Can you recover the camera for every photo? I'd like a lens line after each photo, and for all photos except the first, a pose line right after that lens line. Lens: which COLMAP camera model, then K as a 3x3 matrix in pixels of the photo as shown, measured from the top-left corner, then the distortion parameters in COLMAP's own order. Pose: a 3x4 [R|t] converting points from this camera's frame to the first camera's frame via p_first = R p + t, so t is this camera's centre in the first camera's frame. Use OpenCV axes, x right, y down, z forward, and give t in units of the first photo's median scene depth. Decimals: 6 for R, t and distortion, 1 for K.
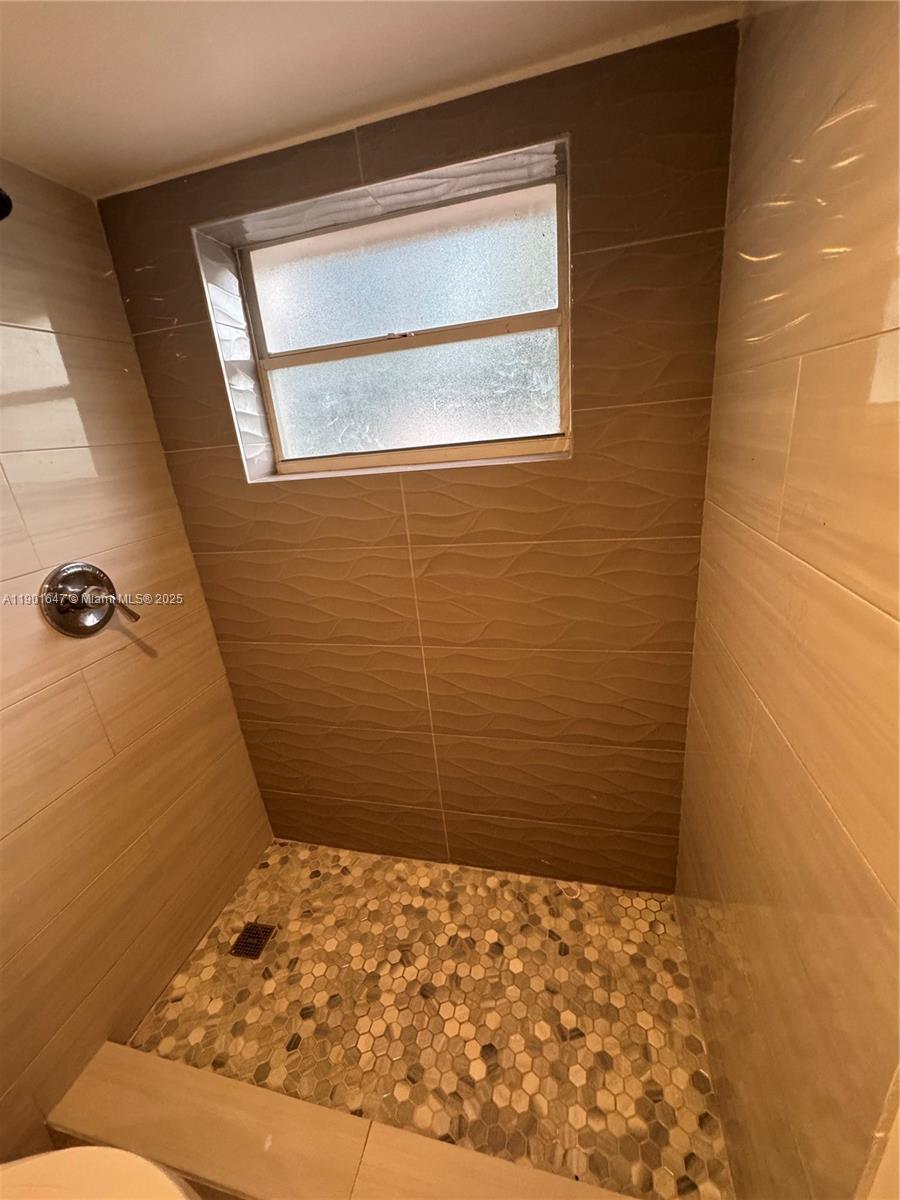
lens RADIAL K [[481.4, 0, 449.5], [0, 481.4, 595.7], [0, 0, 1]] dist [-0.000966, -0.001133]
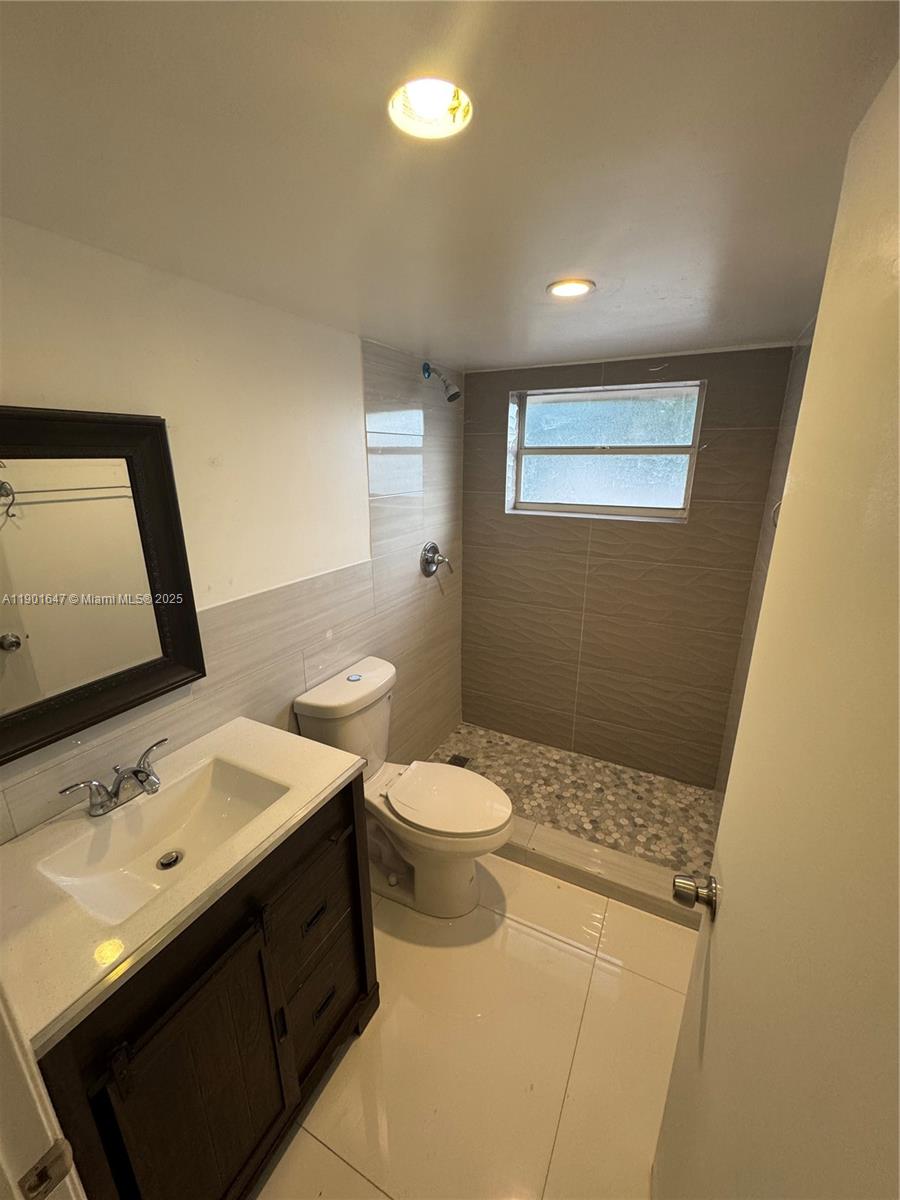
lens RADIAL K [[481.4, 0, 448.5], [0, 481.4, 597.3], [0, 0, 1]] dist [-0.000966, -0.001133]
pose [[0.968583, 0.155742, -0.193886, -0.201589], [-0.162947, 0.986396, -0.021685, 0.163942], [0.187872, 0.052597, 0.980784, -0.845281]]
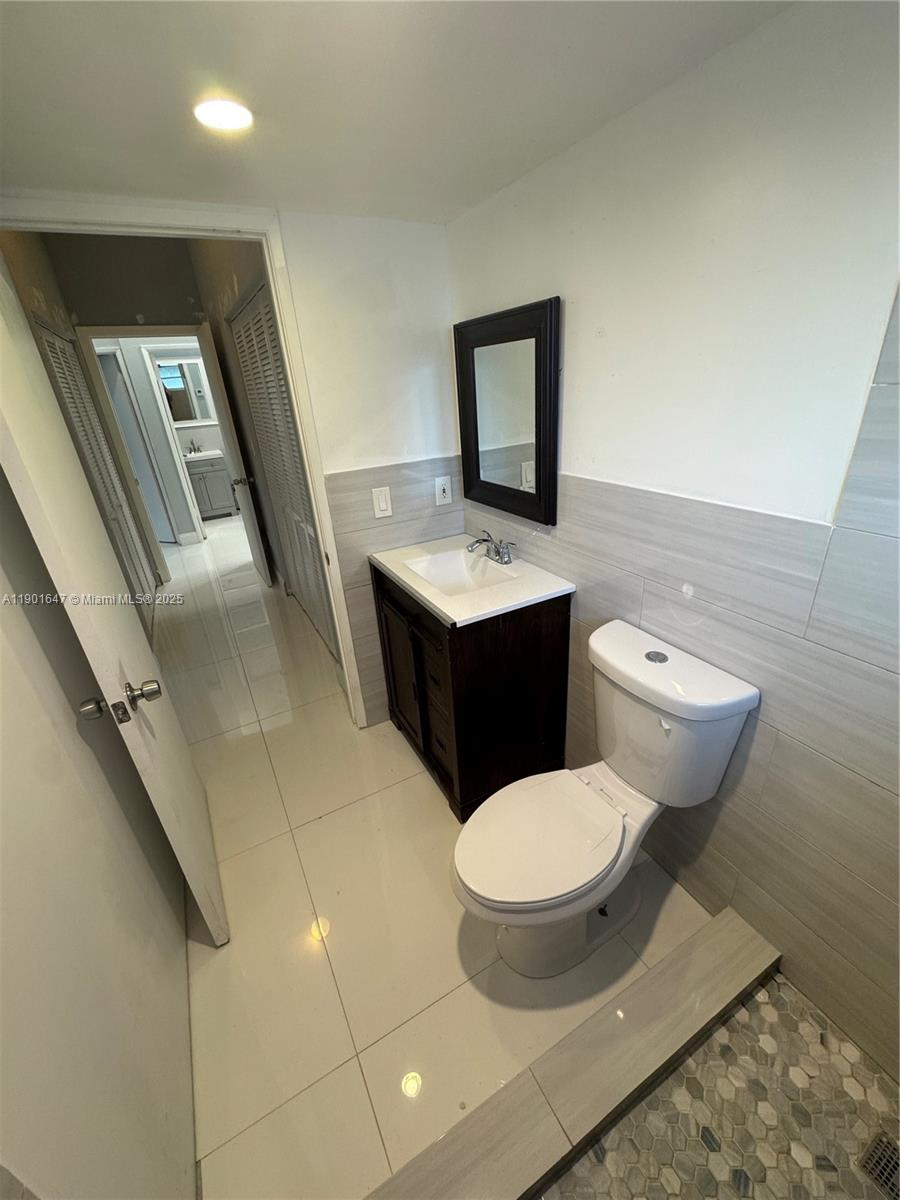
lens RADIAL K [[481.4, 0, 451.2], [0, 481.4, 598.1], [0, 0, 1]] dist [-0.000966, -0.001133]
pose [[-0.729106, 0.388495, -0.563451, 0.111525], [-0.113502, 0.743238, 0.659329, -0.277678], [0.674924, 0.544673, -0.497804, 0.629694]]
